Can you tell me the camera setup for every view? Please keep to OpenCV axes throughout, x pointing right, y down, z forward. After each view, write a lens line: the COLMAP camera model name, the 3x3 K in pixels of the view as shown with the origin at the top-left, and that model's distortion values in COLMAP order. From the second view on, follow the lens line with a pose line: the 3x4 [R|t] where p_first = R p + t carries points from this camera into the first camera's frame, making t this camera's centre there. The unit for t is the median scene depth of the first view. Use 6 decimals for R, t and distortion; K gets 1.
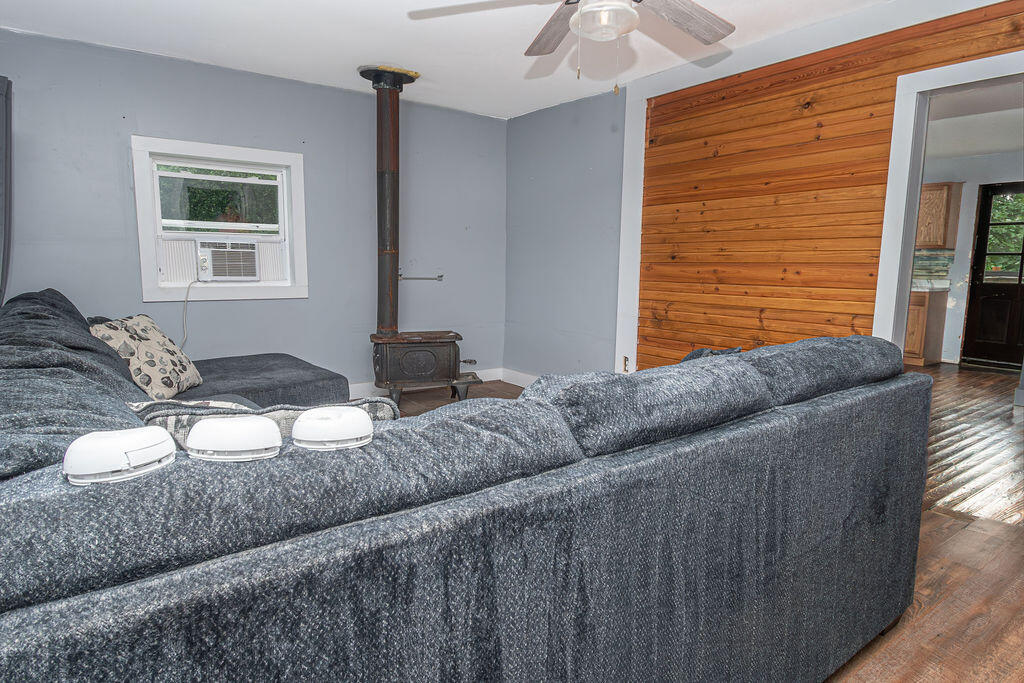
lens RADIAL K [[589.4, 0, 512.8], [0, 589.4, 346.8], [0, 0, 1]] dist [0.000891, -0.000938]
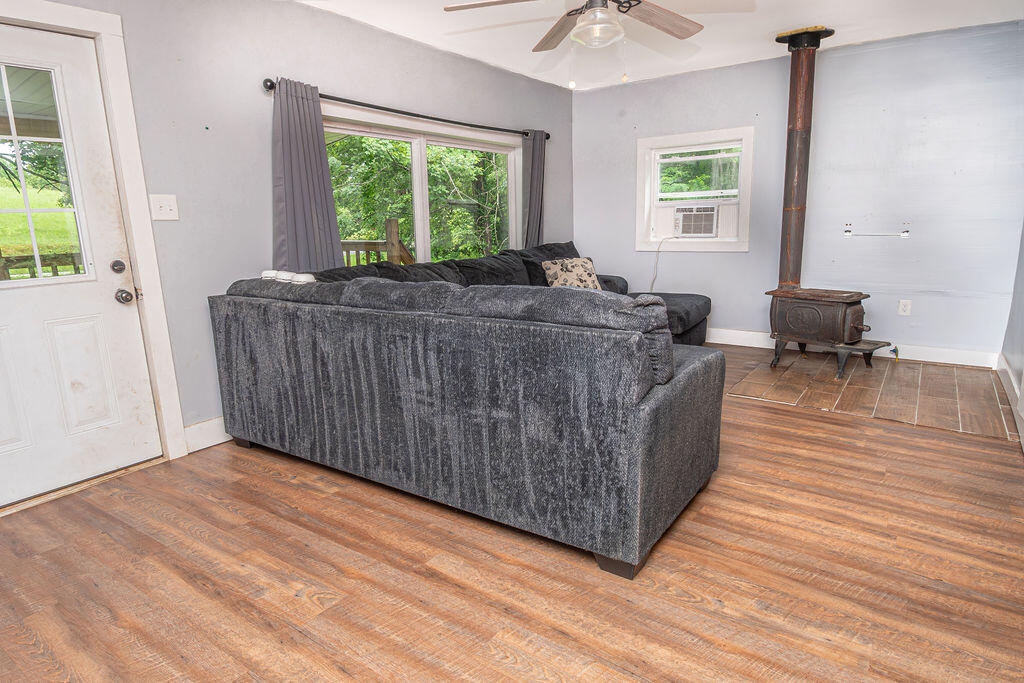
lens RADIAL K [[587.2, 0, 512.0], [0, 587.2, 341.5], [0, 0, 1]] dist [0.001345, -0.001196]
pose [[0.313799, 0.168488, -0.934421, 0.657836], [-0.104363, 0.984287, 0.142433, -0.027499], [0.943737, 0.052824, 0.326452, 0.208950]]
